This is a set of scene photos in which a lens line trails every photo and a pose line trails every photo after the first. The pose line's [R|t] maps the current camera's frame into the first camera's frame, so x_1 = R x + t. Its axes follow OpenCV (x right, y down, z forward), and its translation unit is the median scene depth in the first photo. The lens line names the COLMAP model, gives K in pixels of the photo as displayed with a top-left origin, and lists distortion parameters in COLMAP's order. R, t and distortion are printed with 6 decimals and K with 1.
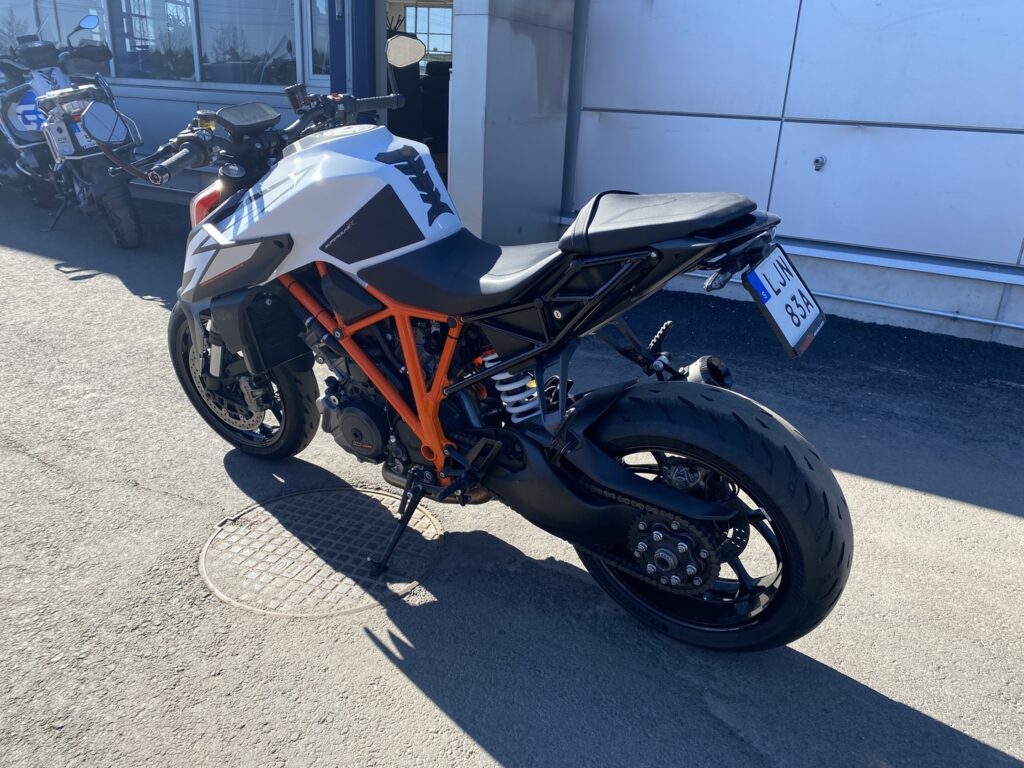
lens RADIAL K [[776.4, 0, 508.0], [0, 776.4, 384.2], [0, 0, 1]] dist [0.001961, 0.000287]
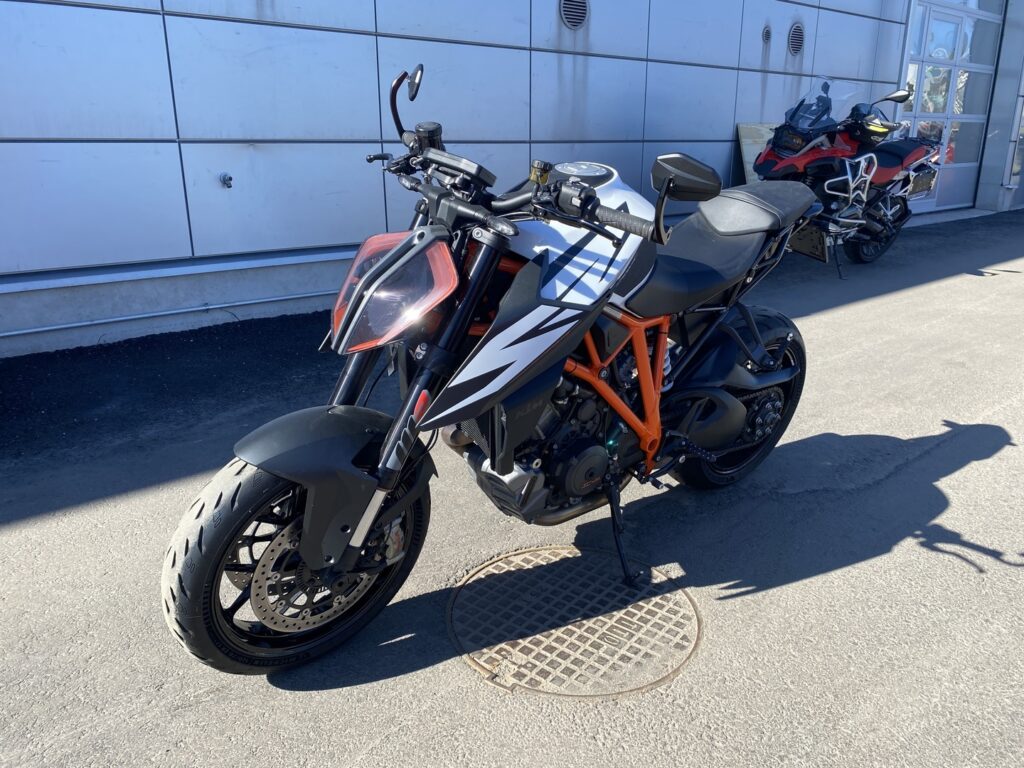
lens RADIAL K [[776.4, 0, 508.0], [0, 776.4, 384.2], [0, 0, 1]] dist [0.001961, 0.000287]
pose [[0.295747, -0.330015, 0.896451, -1.078533], [0.338364, 0.913778, 0.224765, -0.299261], [-0.893333, 0.236853, 0.381913, 0.698875]]
